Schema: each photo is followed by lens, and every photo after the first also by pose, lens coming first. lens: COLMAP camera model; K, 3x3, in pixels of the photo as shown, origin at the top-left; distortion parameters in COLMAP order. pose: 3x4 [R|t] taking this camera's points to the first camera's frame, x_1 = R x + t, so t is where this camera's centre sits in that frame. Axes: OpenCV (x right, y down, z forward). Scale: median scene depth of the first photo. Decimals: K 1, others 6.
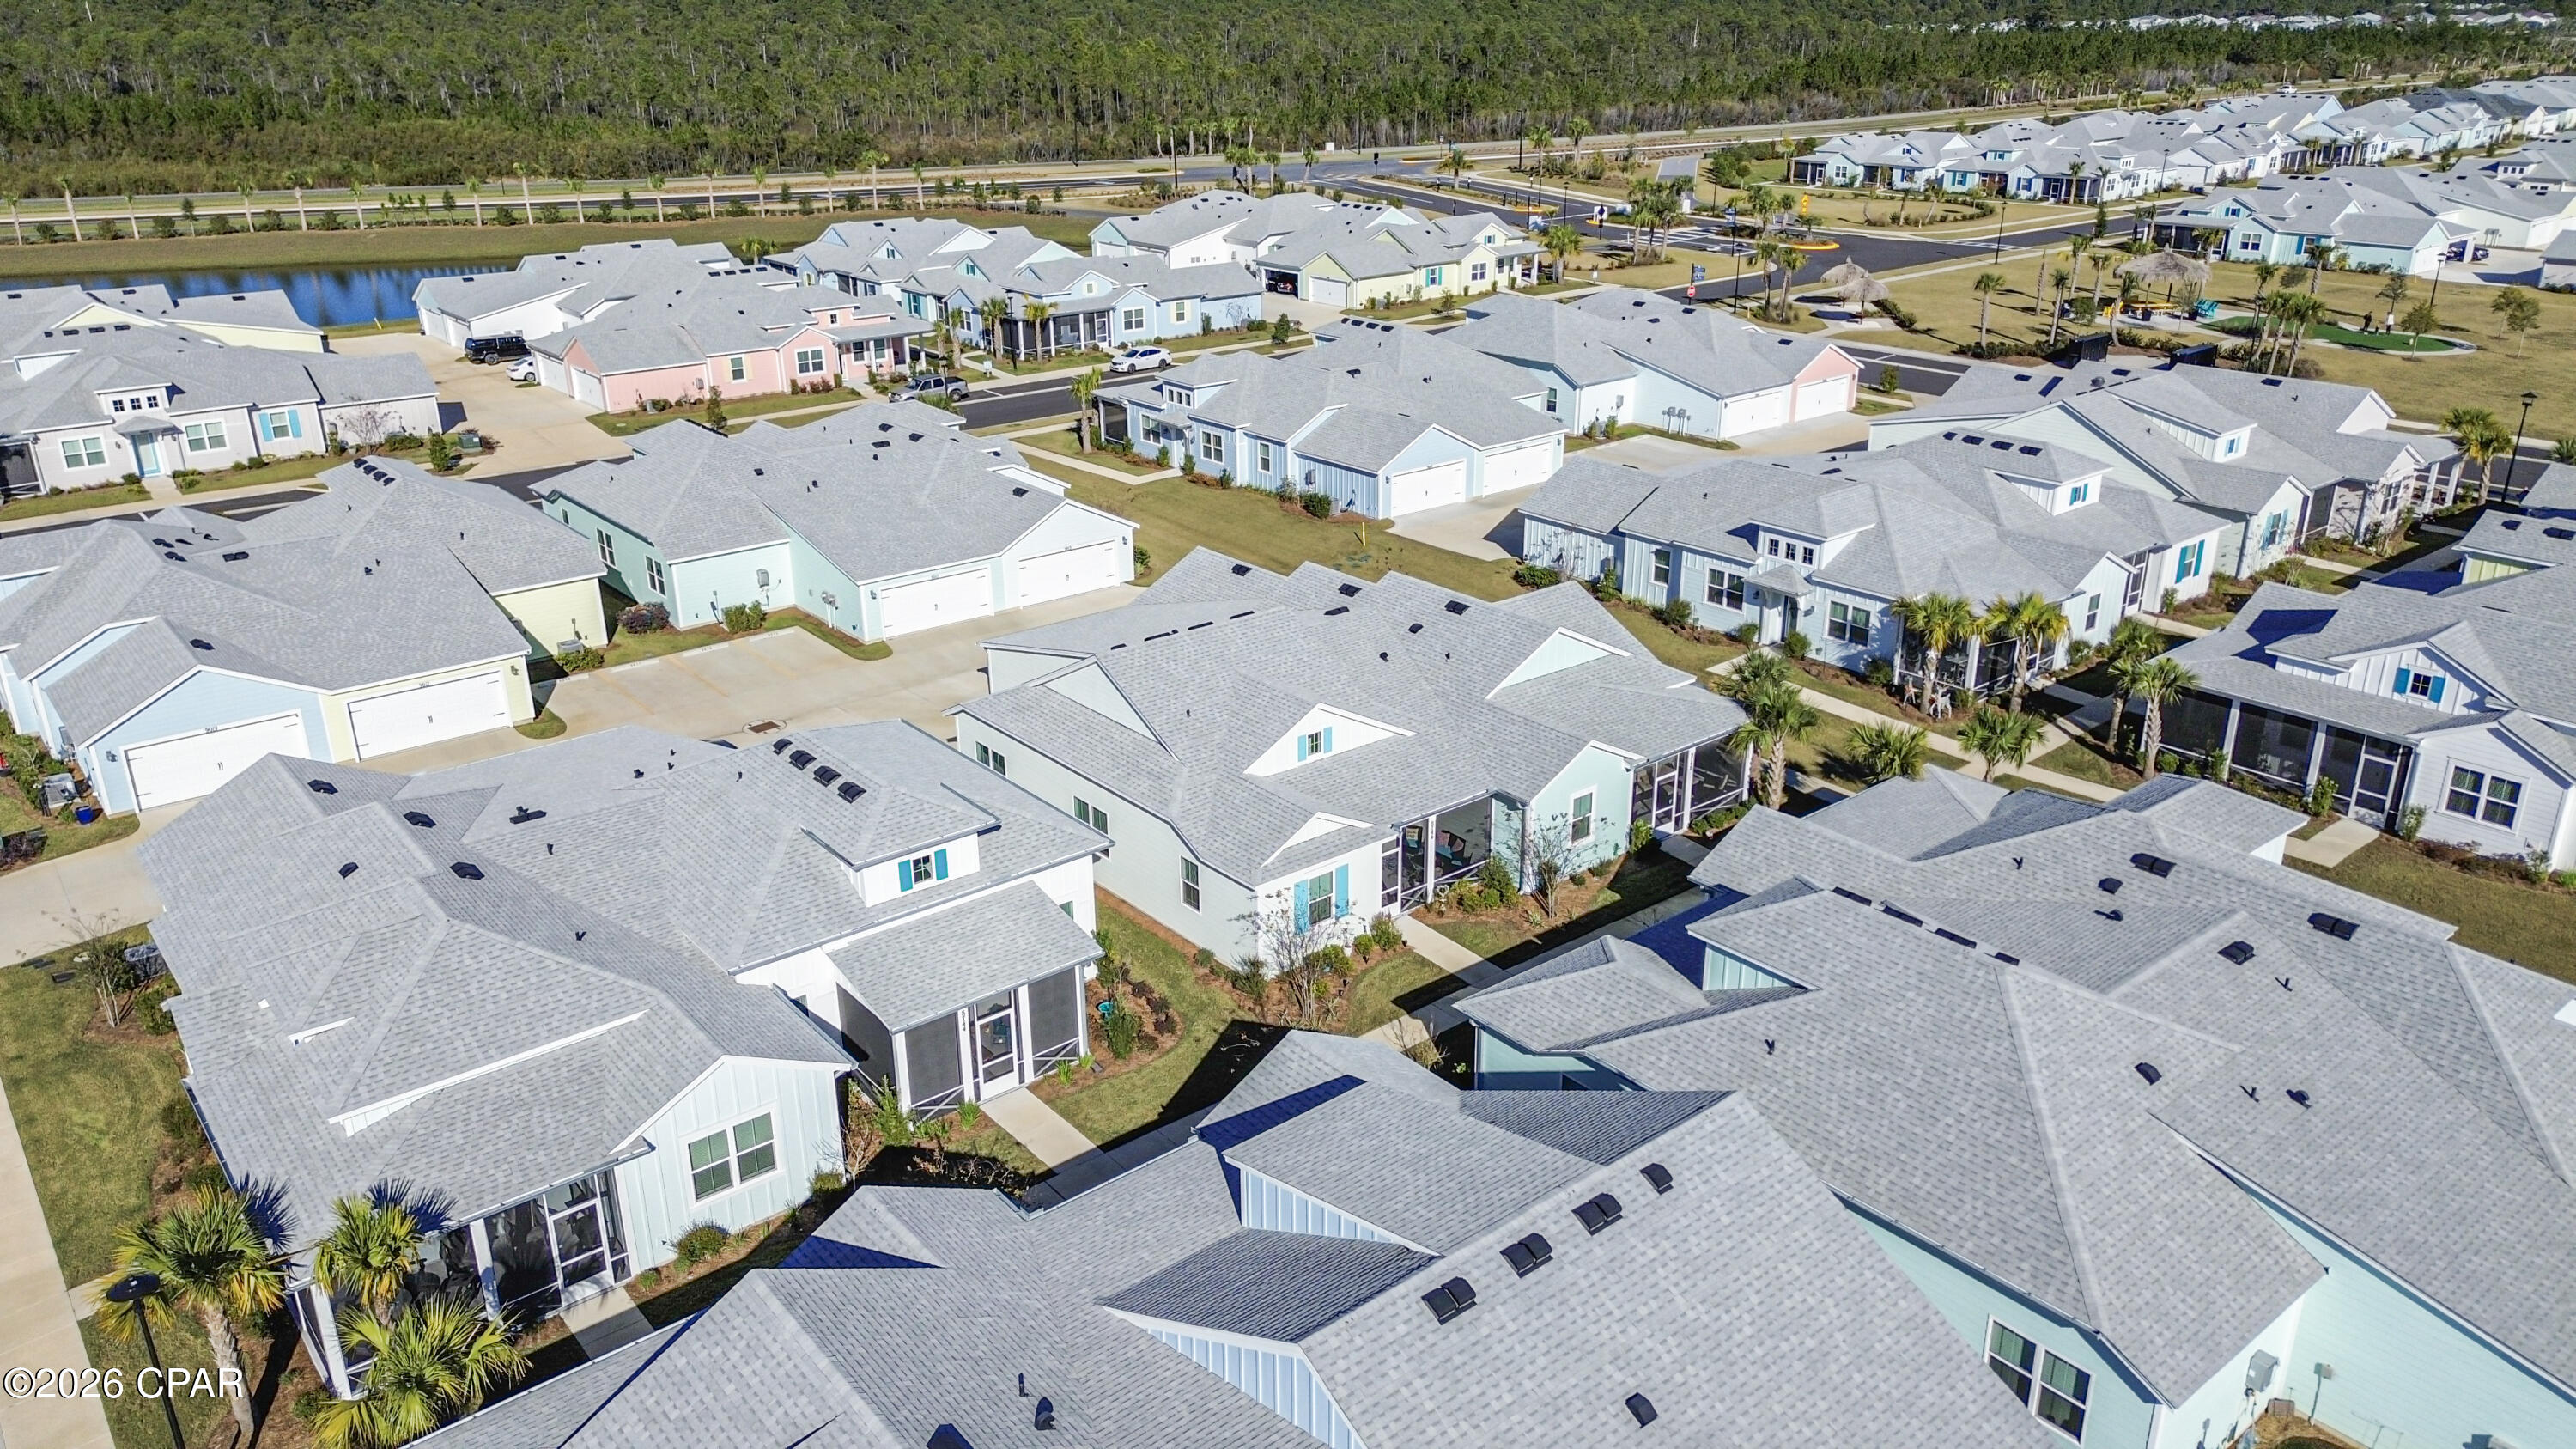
lens RADIAL K [[1821.9, 0, 1301.7], [0, 1821.9, 719.4], [0, 0, 1]] dist [0.067428, -0.072374]
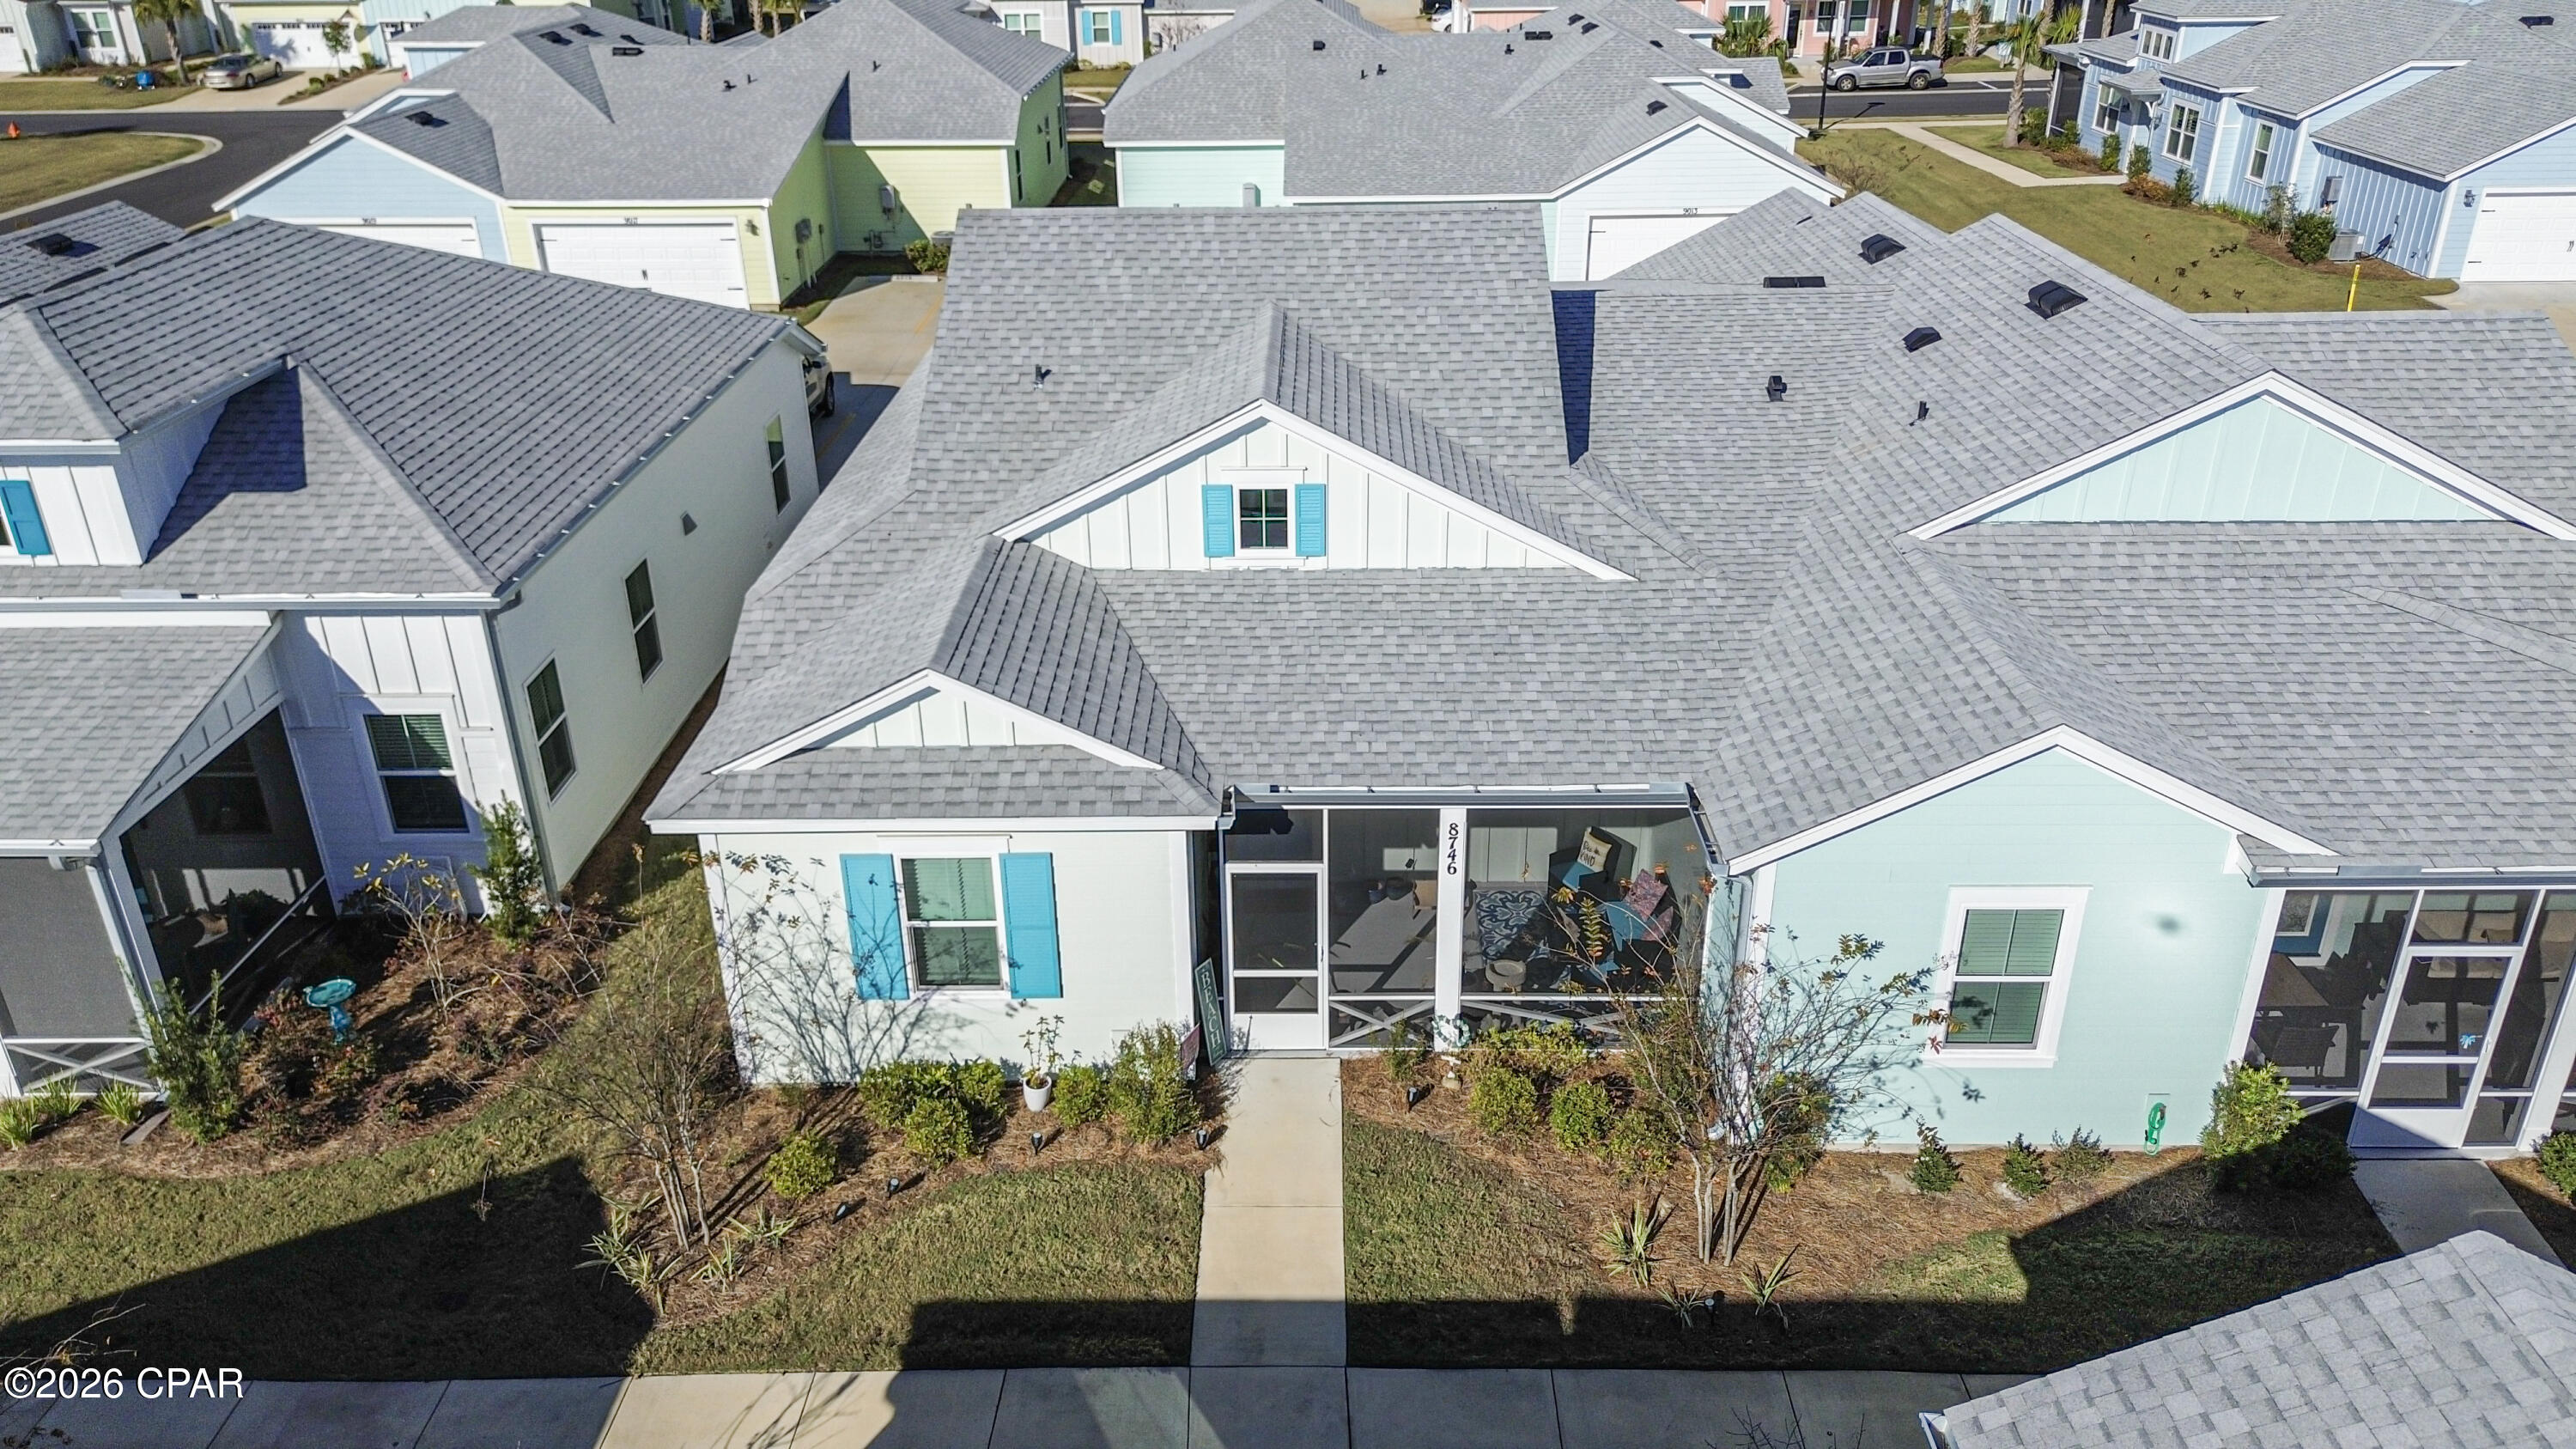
lens RADIAL K [[1824.4, 0, 1293.2], [0, 1824.4, 724.6], [0, 0, 1]] dist [0.076983, -0.074413]
pose [[0.764093, 0.280262, -0.581047, 0.120159], [-0.229130, 0.959876, 0.161673, -0.003859], [0.603044, 0.009602, 0.797650, 0.367151]]
